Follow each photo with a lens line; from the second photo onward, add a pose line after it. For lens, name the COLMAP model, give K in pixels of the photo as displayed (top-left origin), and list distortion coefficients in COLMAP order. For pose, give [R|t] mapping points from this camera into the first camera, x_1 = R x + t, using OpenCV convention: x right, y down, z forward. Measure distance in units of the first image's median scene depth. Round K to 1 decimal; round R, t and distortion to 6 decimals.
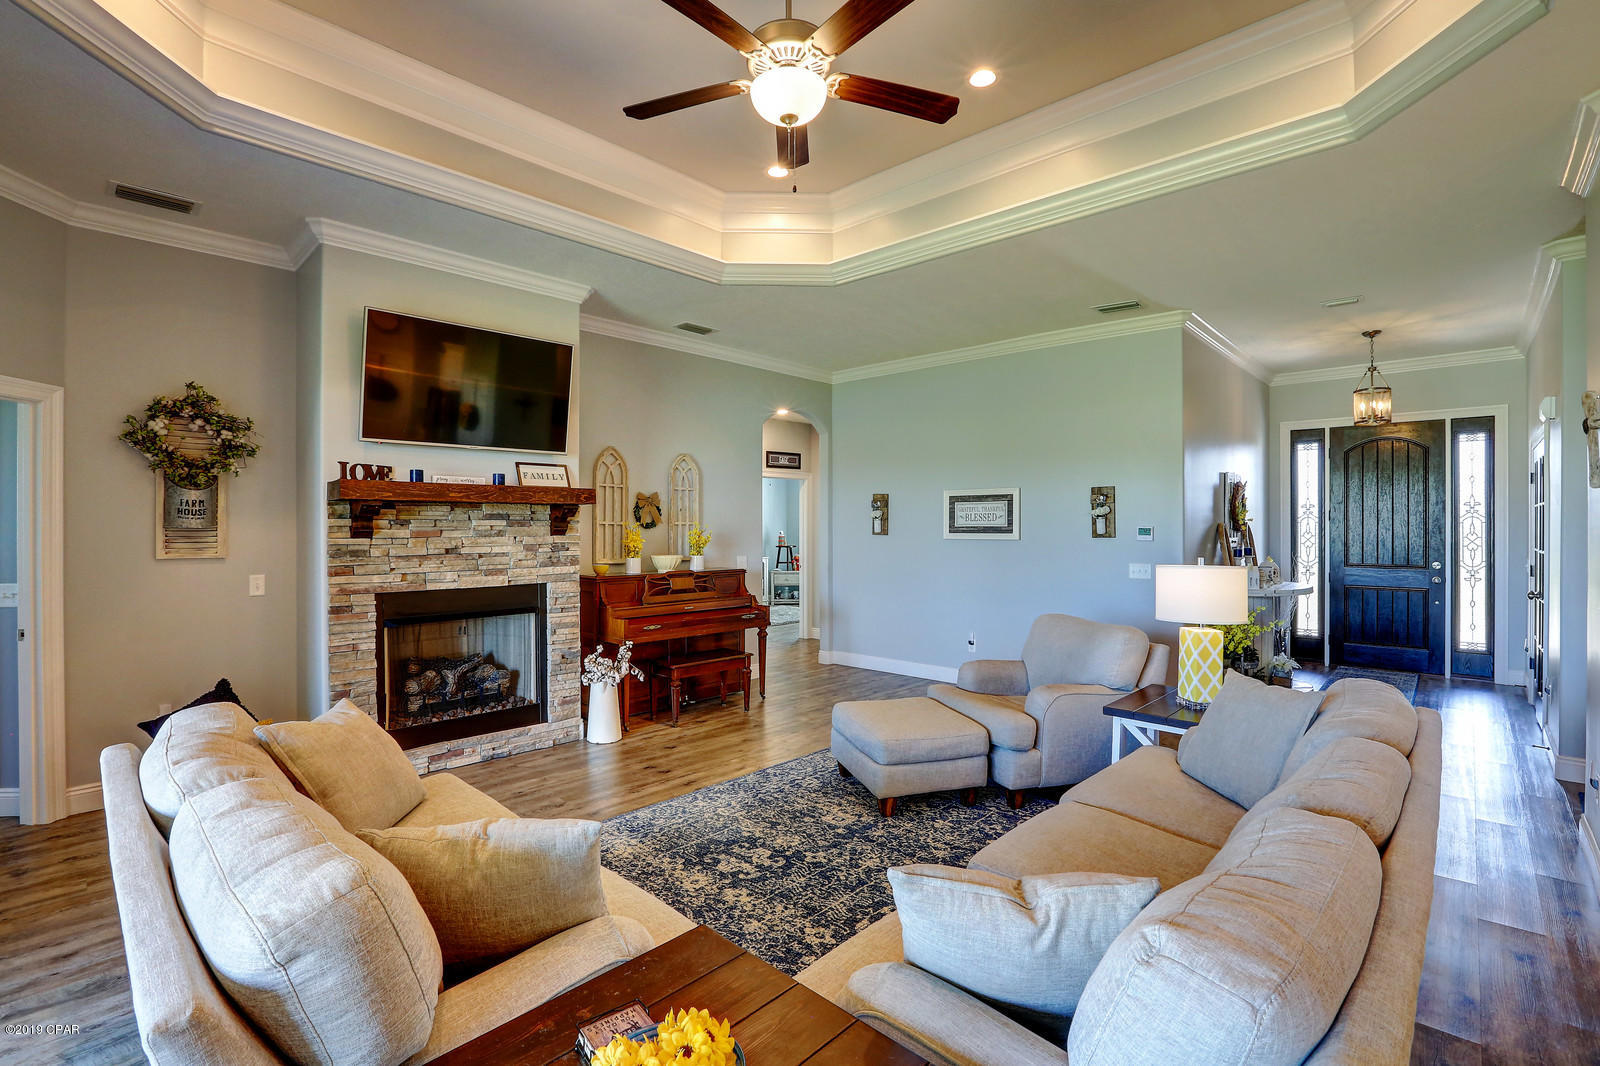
lens RADIAL K [[725.9, 0, 795.2], [0, 725.9, 534.5], [0, 0, 1]] dist [-0.062127, 0.019362]
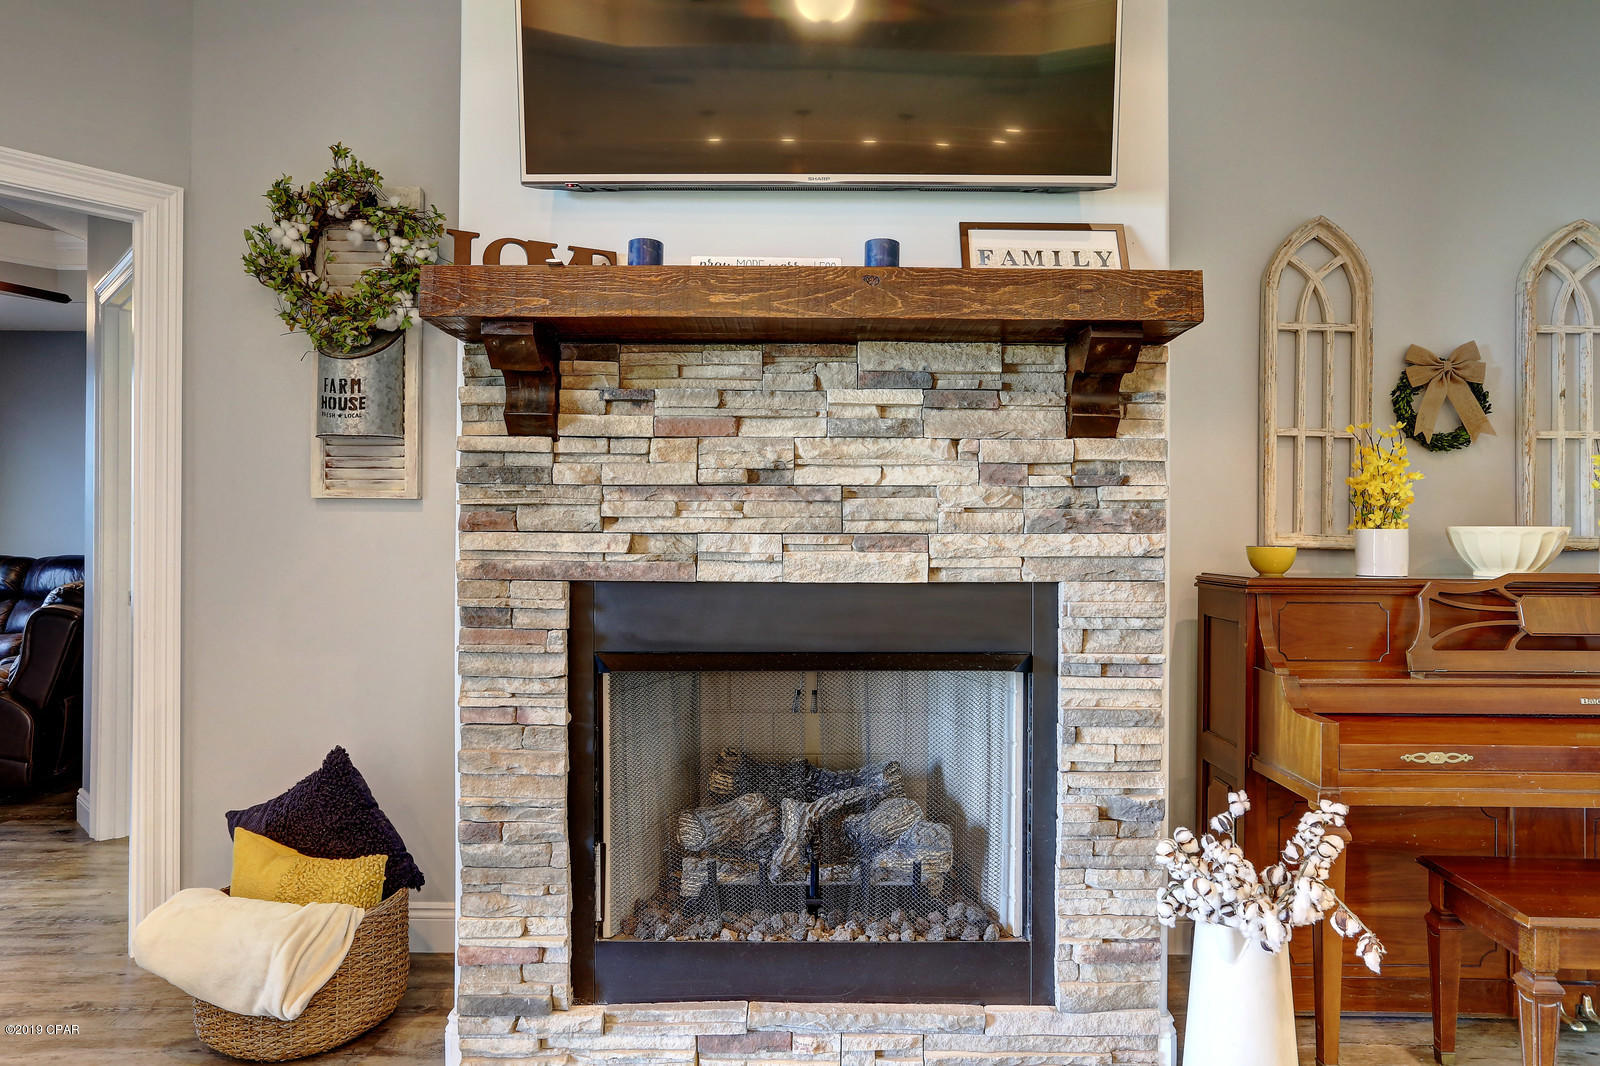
lens RADIAL K [[998.6, 0, 800.1], [0, 998.6, 527.0], [0, 0, 1]] dist [-0.047587, 0.049347]
pose [[0.686568, 0.000276, -0.727066, -0.100183], [-0.012864, 0.999848, -0.011768, 0.051487], [0.726952, 0.017432, 0.686467, 0.637683]]
